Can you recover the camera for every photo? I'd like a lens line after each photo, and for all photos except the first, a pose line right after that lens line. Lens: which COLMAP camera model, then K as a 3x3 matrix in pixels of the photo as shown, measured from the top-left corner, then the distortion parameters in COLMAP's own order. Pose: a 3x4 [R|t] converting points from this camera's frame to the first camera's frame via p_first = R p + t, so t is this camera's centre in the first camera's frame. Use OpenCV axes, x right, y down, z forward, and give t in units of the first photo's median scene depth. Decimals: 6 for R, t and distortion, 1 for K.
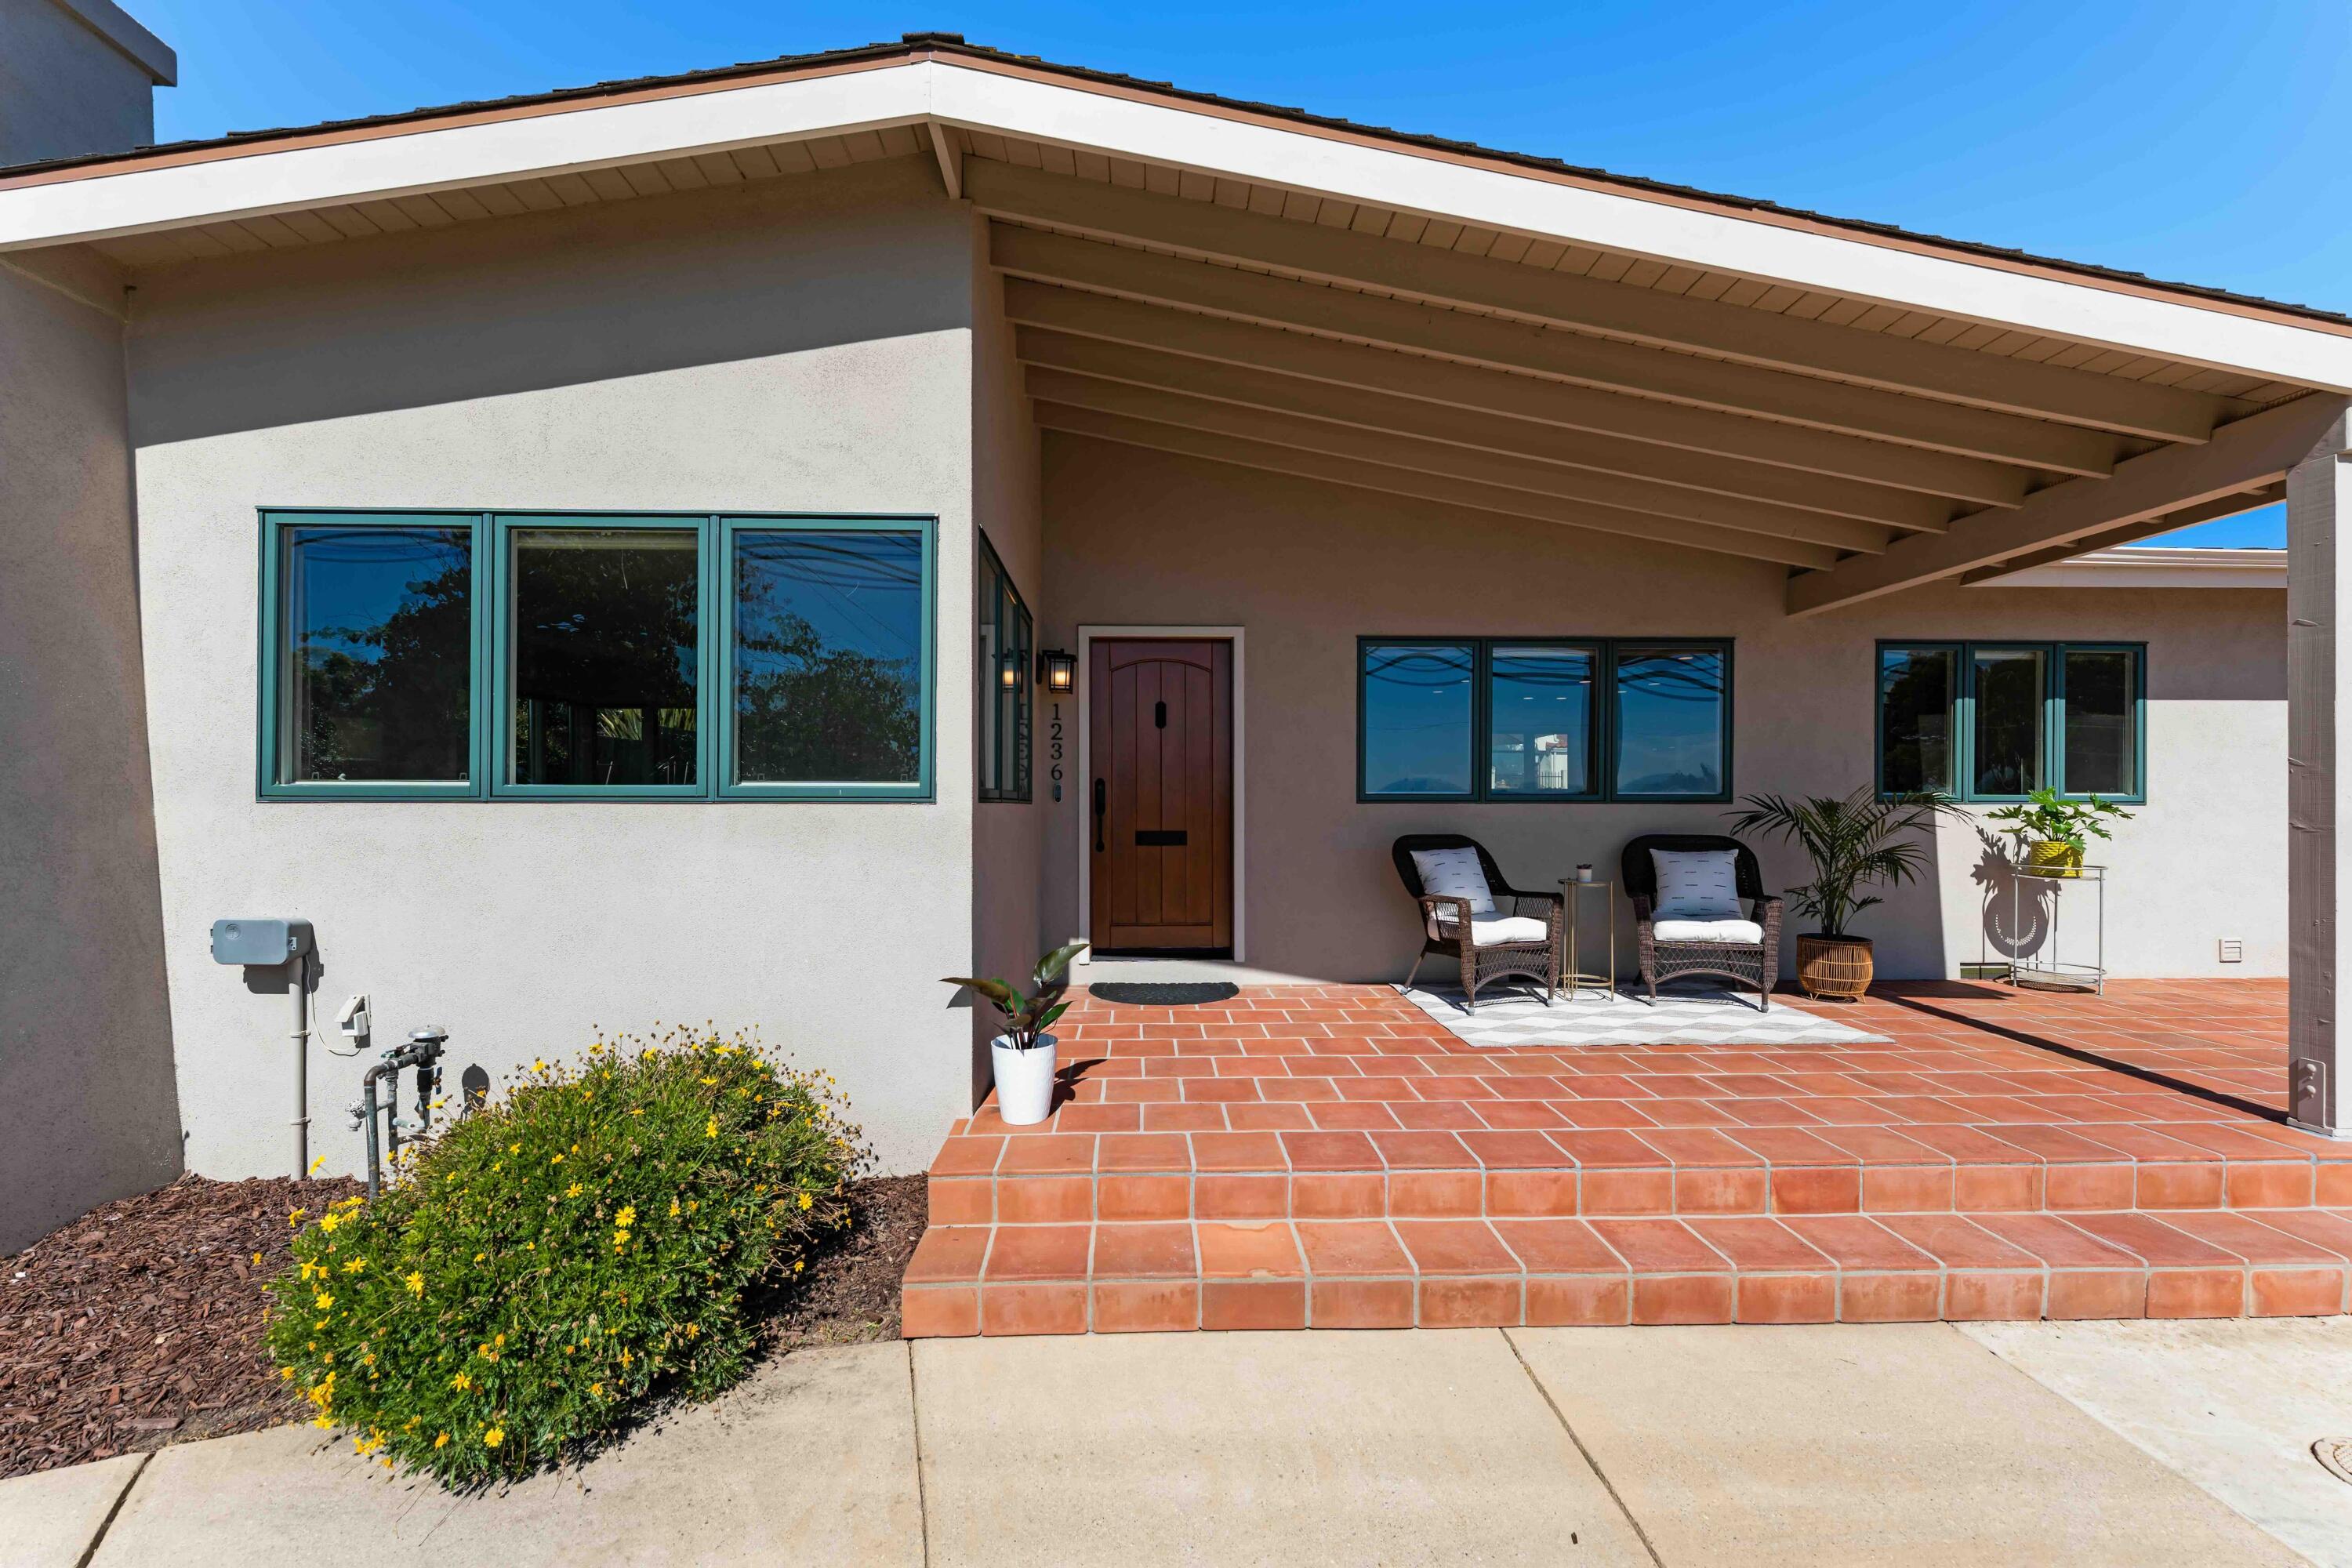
lens RADIAL K [[936.6, 0, 1176.0], [0, 936.6, 804.9], [0, 0, 1]] dist [-0.001559, -0.000379]
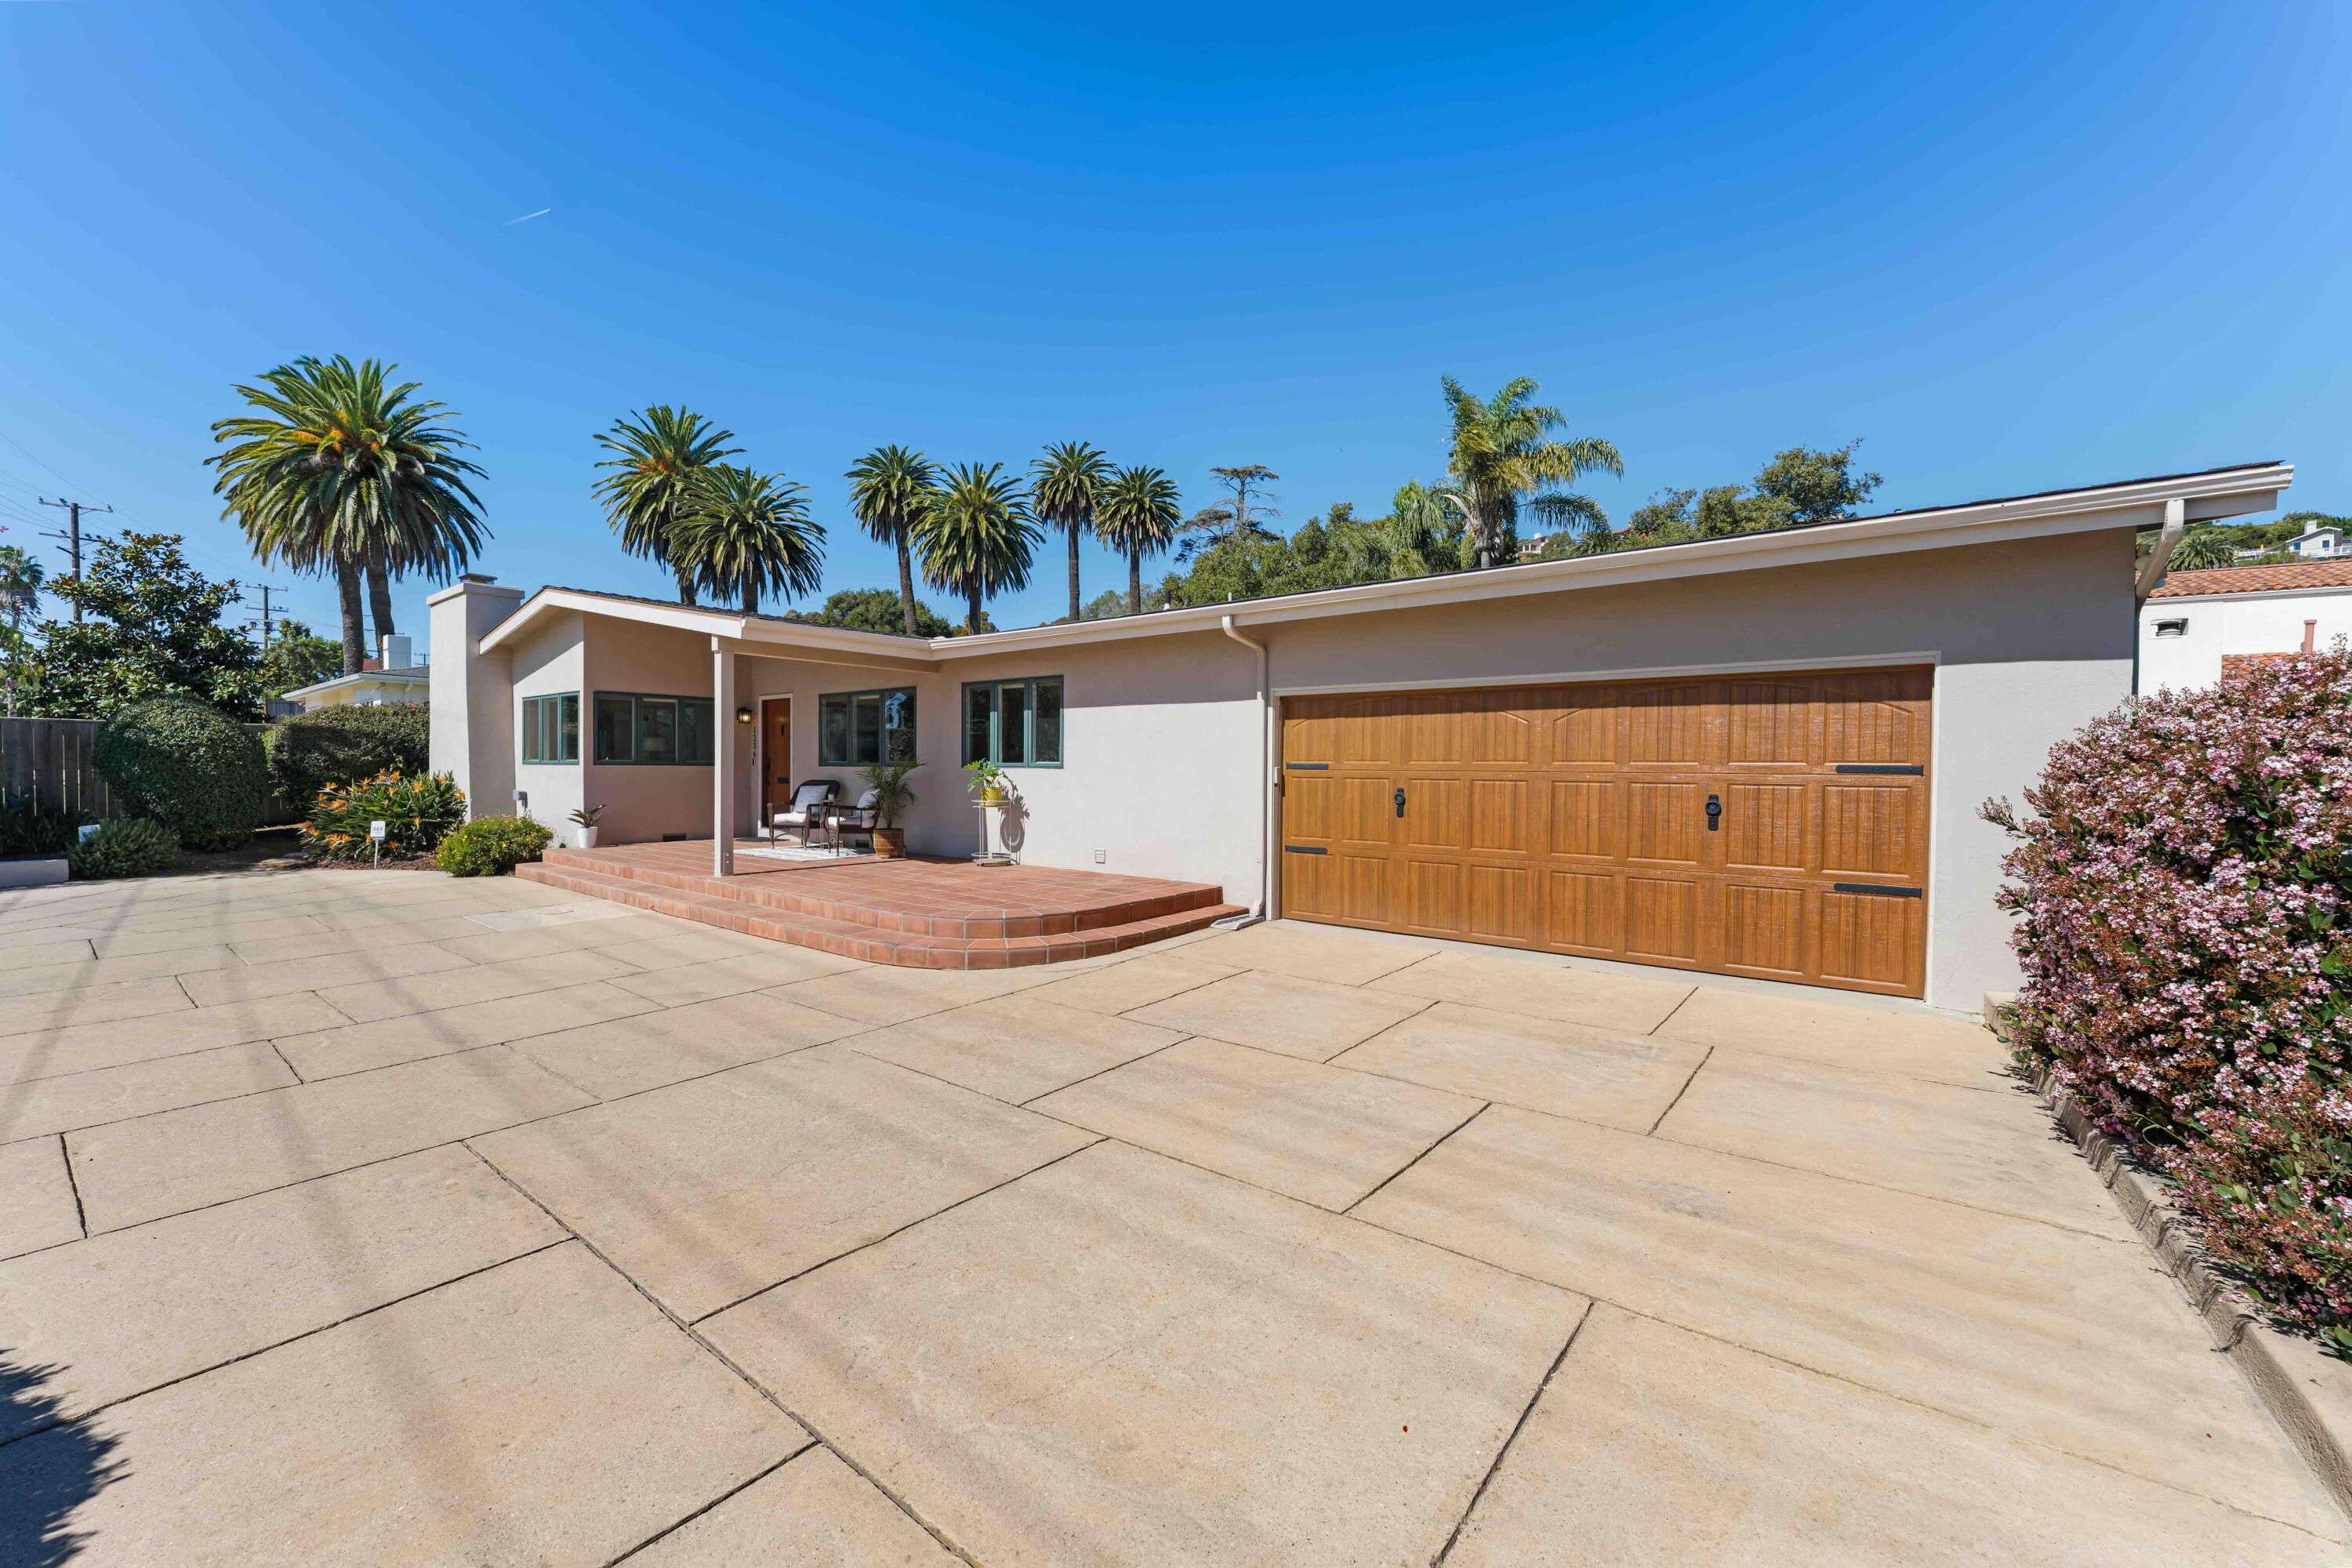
lens RADIAL K [[936.6, 0, 1176.0], [0, 936.6, 804.9], [0, 0, 1]] dist [-0.001559, -0.000379]
pose [[0.758003, 0.029961, -0.651562, 2.653228], [-0.003493, 0.999117, 0.041879, -0.009840], [0.652242, -0.029469, 0.757438, -0.203142]]
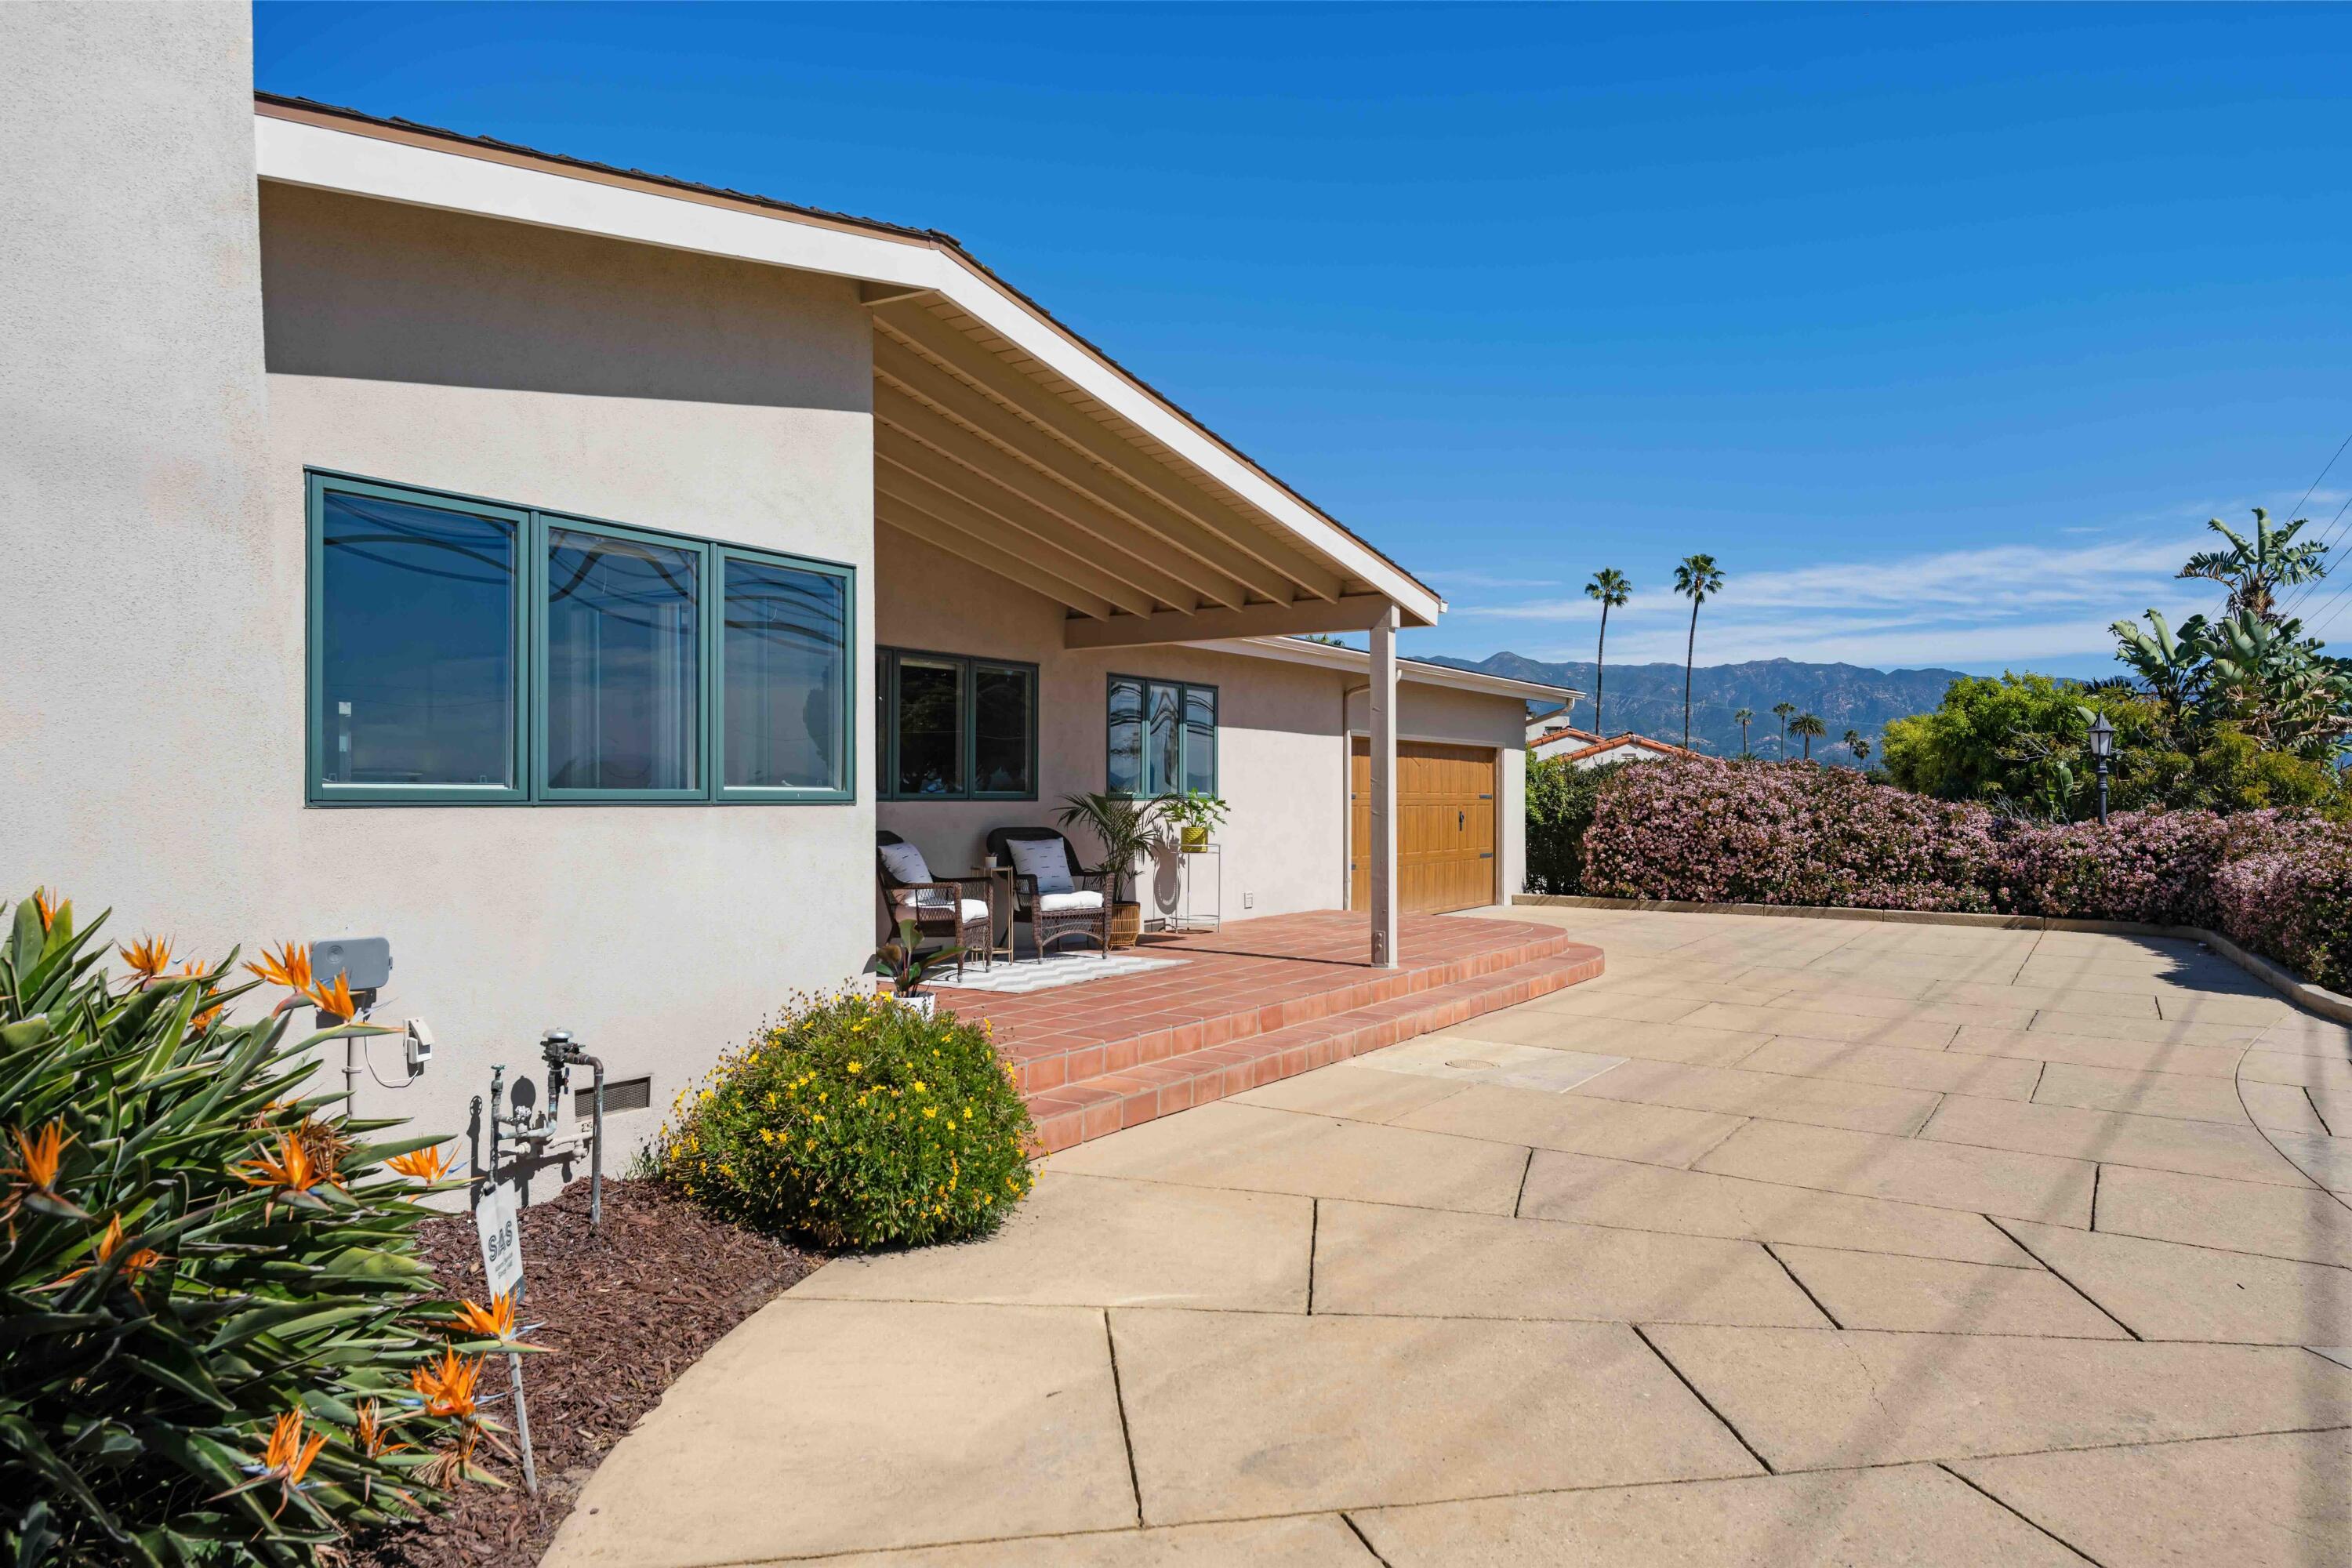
lens RADIAL K [[1547.0, 0, 1176.0], [0, 1547.0, 784.0], [0, 0, 1]] dist [0.006020, -0.000501]
pose [[0.559535, 0.006191, 0.828784, -1.062043], [-0.000858, 0.999976, -0.006891, -0.009939], [-0.828806, 0.003144, 0.559527, -0.288145]]
